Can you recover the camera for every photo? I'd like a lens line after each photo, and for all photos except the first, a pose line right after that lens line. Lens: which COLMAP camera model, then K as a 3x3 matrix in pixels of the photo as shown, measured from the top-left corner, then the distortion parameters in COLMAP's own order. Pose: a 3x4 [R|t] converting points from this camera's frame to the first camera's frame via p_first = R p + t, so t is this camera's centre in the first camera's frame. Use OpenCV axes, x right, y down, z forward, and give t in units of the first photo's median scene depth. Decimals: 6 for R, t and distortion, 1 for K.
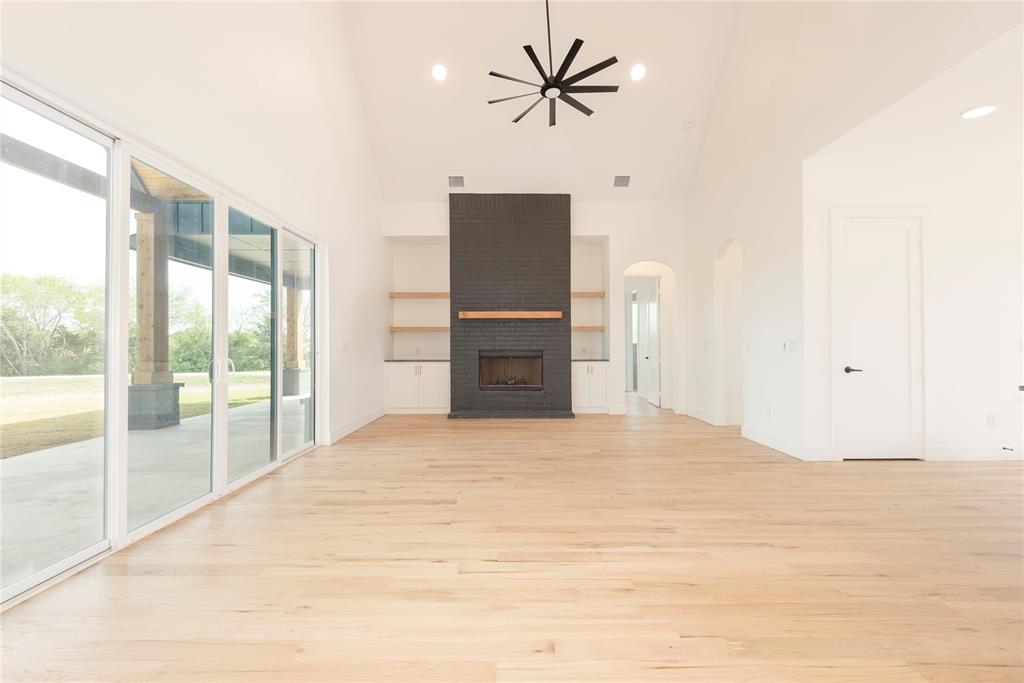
lens RADIAL K [[460.8, 0, 510.9], [0, 460.8, 341.7], [0, 0, 1]] dist [0.024267, -0.013104]
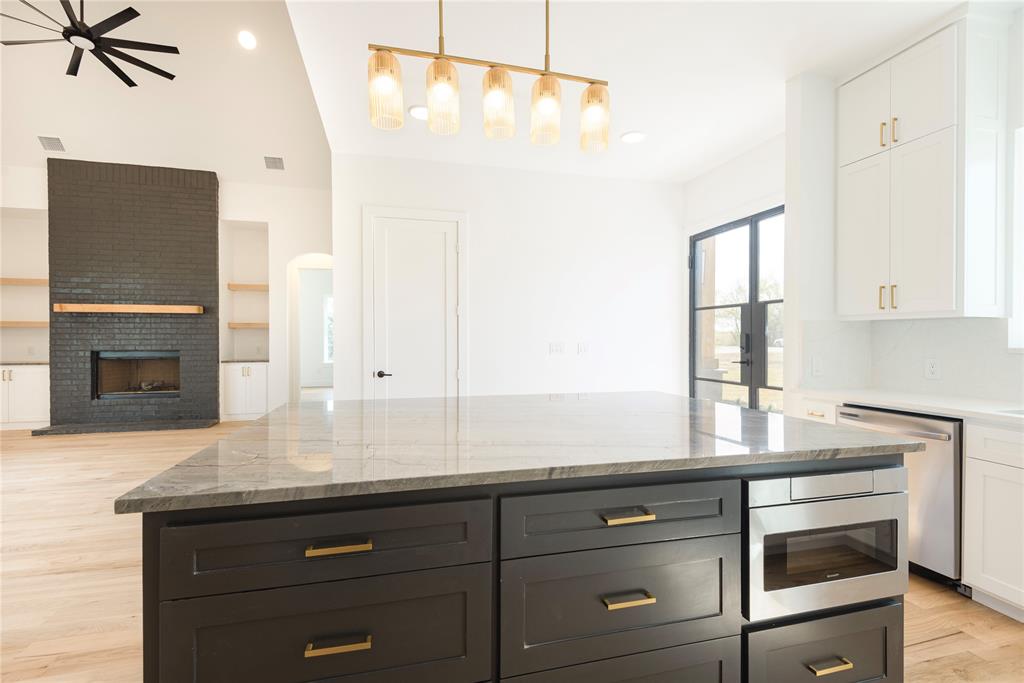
lens RADIAL K [[460.8, 0, 511.4], [0, 460.8, 340.3], [0, 0, 1]] dist [0.024267, -0.013104]
pose [[0.969319, 0.001111, 0.245803, 0.469154], [-0.004571, 0.999898, 0.013508, -0.015358], [-0.245763, -0.014217, 0.969226, 0.000294]]
